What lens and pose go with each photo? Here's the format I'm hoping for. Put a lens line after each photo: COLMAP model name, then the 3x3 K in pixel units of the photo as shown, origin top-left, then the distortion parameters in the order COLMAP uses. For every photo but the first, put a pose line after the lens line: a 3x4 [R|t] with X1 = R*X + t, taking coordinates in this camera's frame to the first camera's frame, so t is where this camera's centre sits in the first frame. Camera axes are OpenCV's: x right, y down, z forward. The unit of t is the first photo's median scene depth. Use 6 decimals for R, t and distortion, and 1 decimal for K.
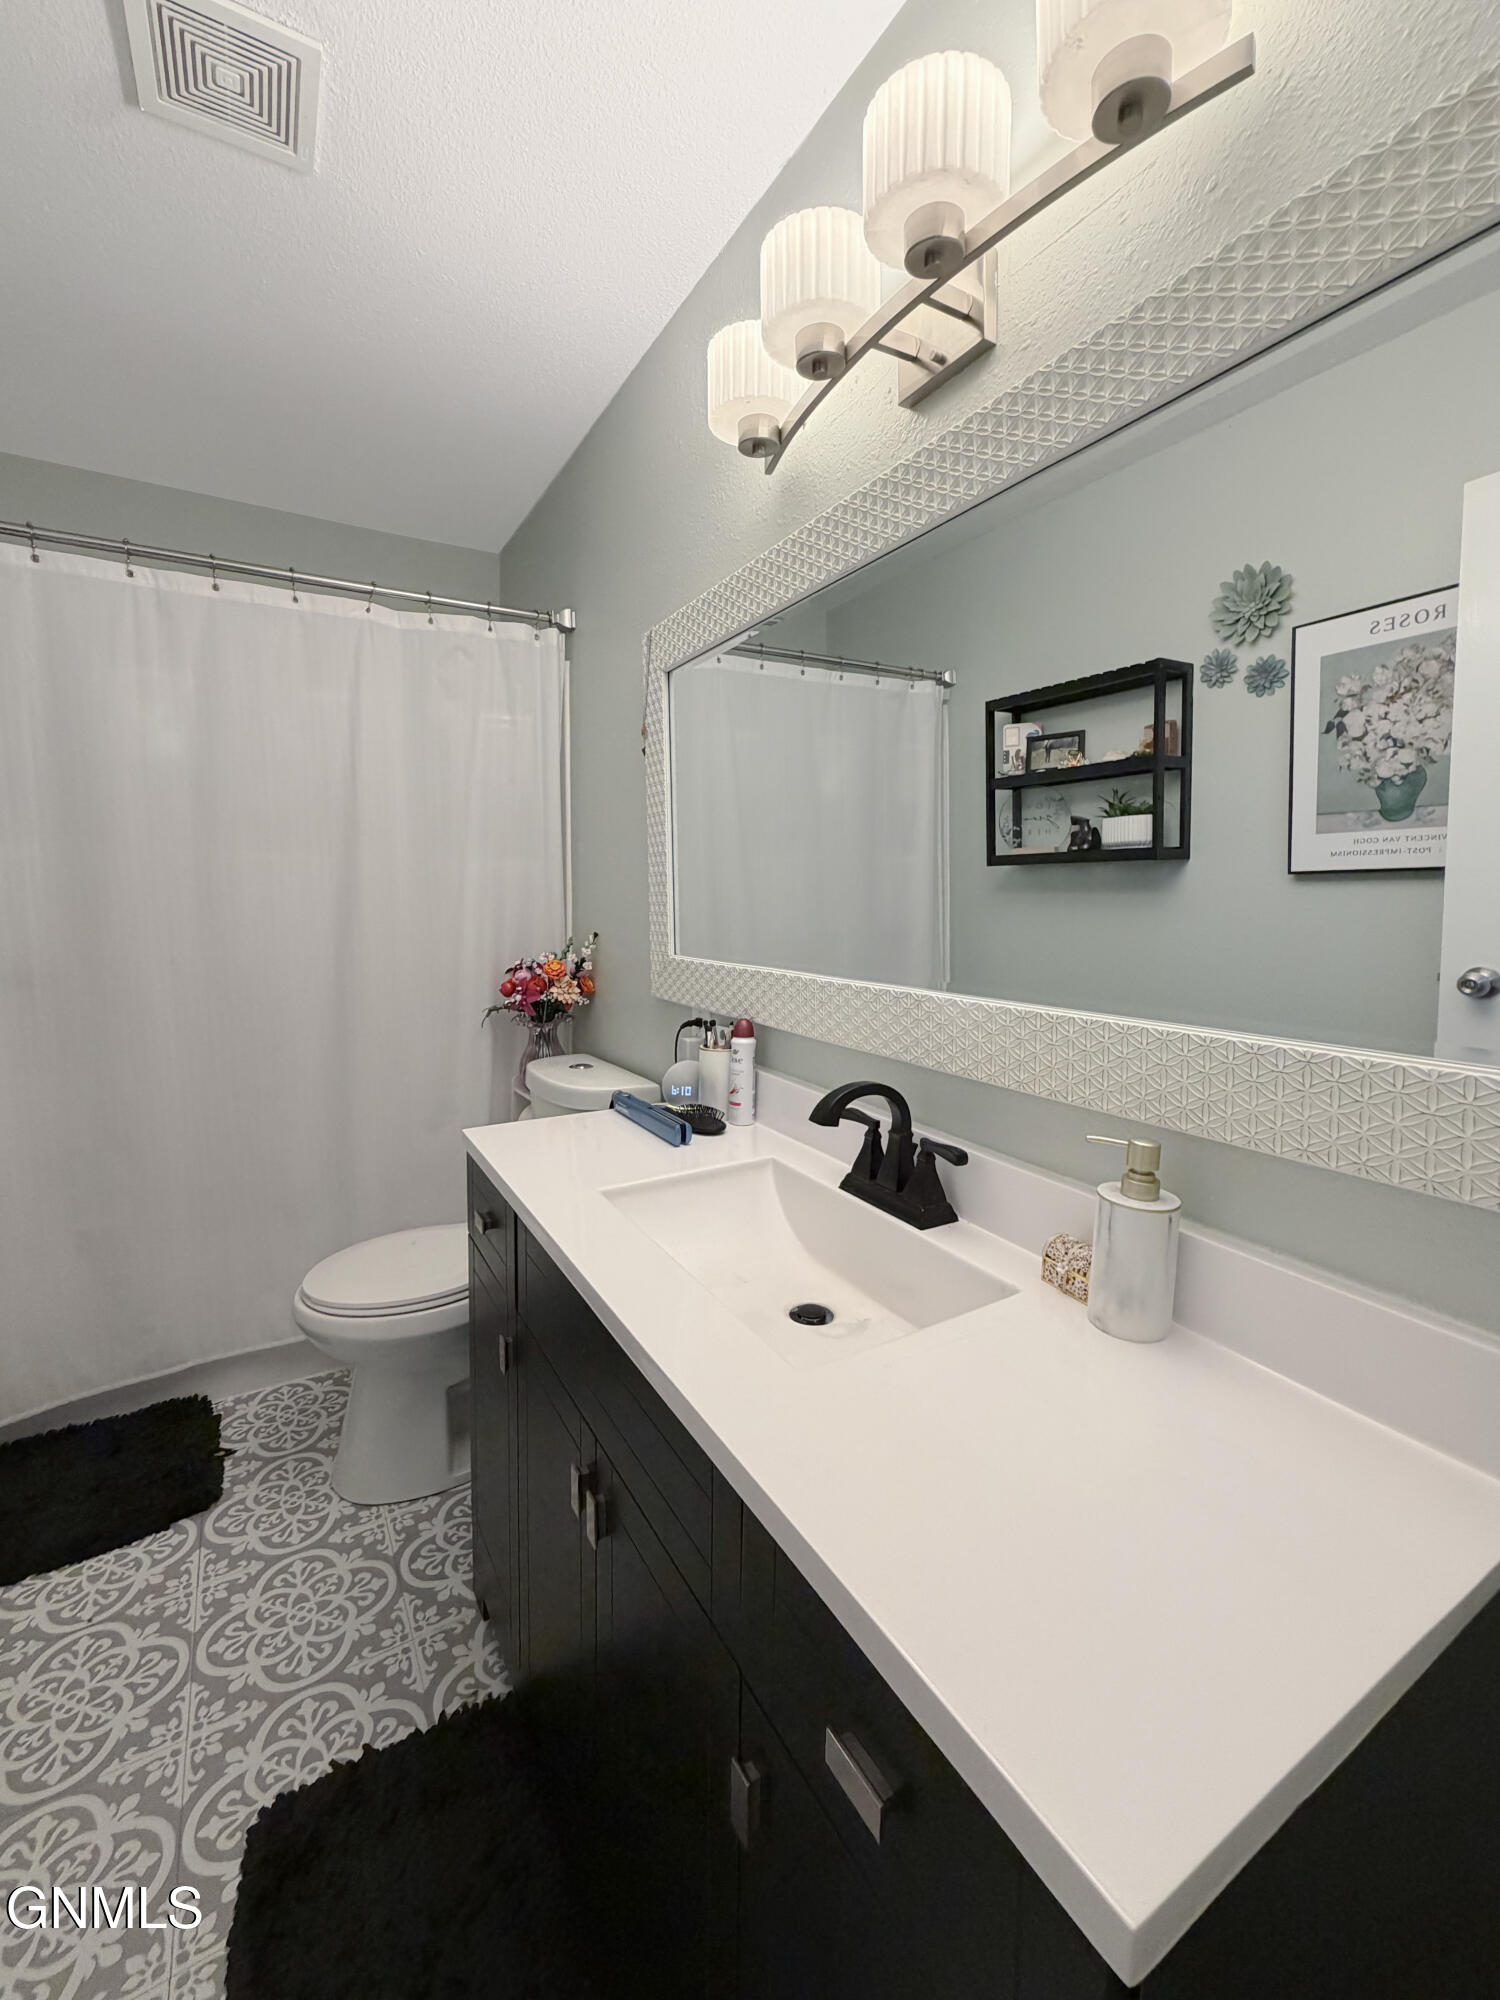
lens RADIAL K [[803.6, 0, 709.9], [0, 803.6, 944.9], [0, 0, 1]] dist [0.000680, 0.000228]
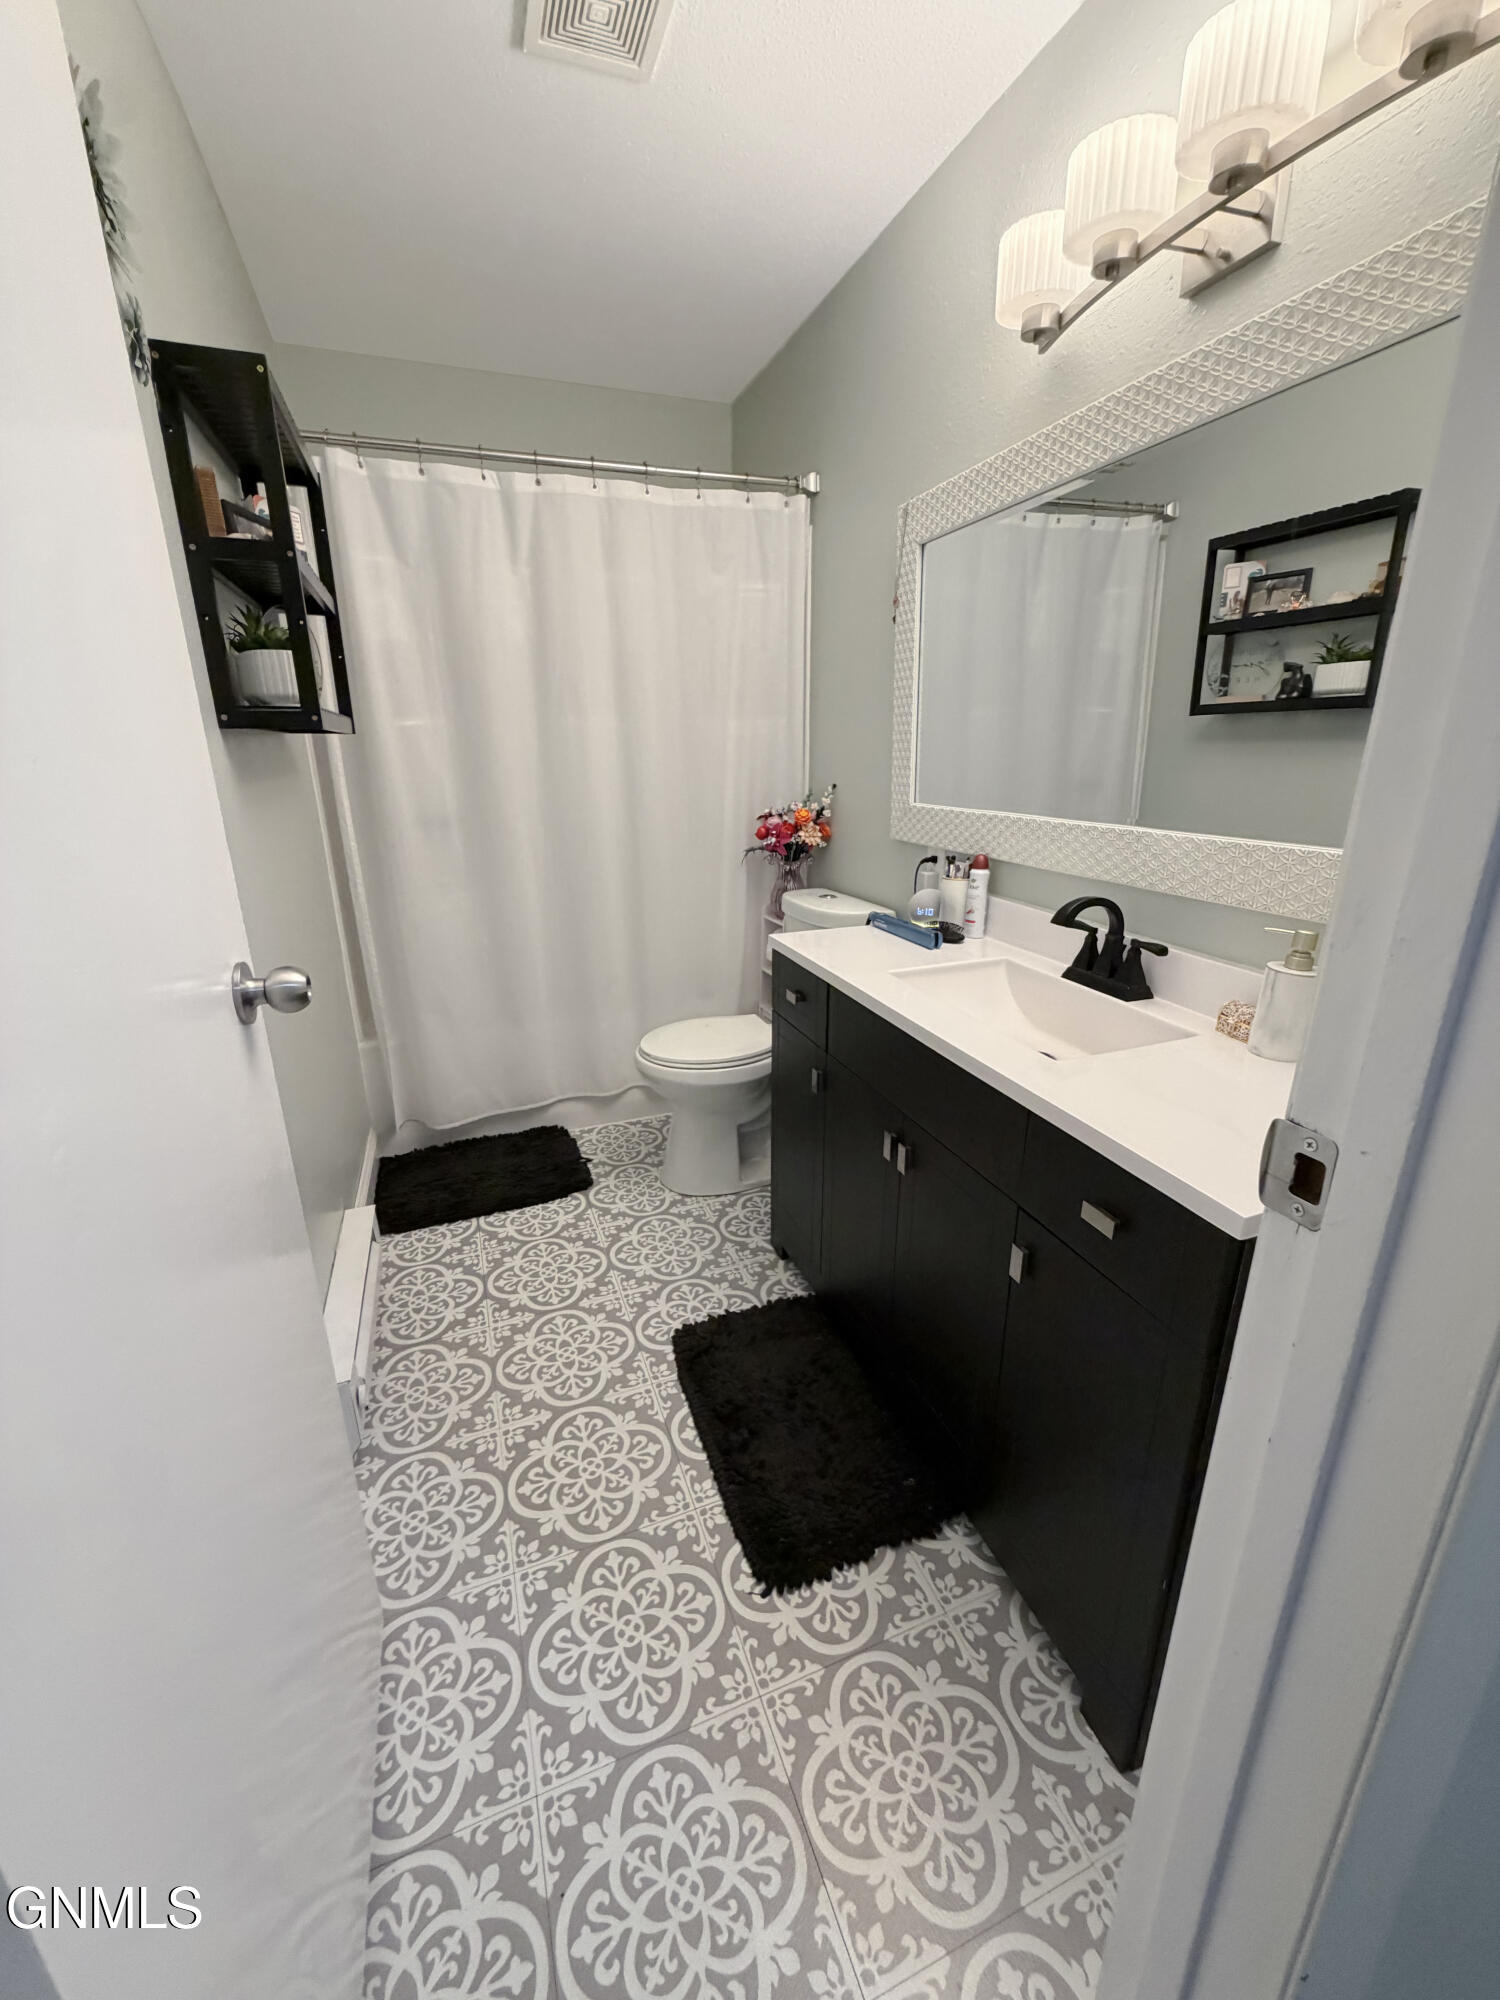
lens RADIAL K [[803.6, 0, 758.8], [0, 803.6, 997.6], [0, 0, 1]] dist [0.000680, 0.000228]
pose [[0.992633, 0.026431, -0.118245, -0.146771], [0.002919, 0.970417, 0.241416, 0.004904], [0.121128, -0.239983, 0.963191, -0.300620]]
